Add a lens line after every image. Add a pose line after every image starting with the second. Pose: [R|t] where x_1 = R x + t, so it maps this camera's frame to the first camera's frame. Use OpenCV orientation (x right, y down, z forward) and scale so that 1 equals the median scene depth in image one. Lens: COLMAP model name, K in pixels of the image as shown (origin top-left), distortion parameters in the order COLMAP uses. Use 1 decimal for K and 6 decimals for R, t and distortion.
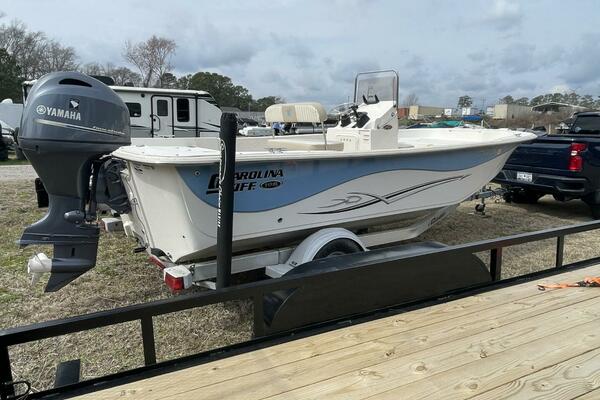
lens RADIAL K [[423.9, 0, 298.7], [0, 423.9, 199.1], [0, 0, 1]] dist [-0.021399, 0.011191]
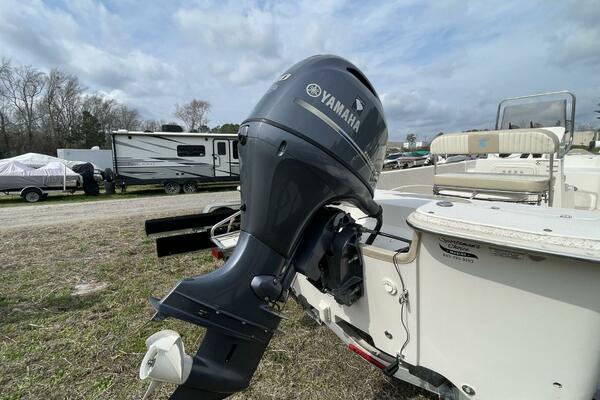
lens RADIAL K [[298.6, 0, 296.6], [0, 298.6, 200.0], [0, 0, 1]] dist [-0.010533, 0.005459]
pose [[0.999313, -0.037065, -0.000507, -0.075153], [0.037026, 0.998726, -0.034272, -0.017198], [0.001777, 0.034229, 0.999412, 0.084169]]
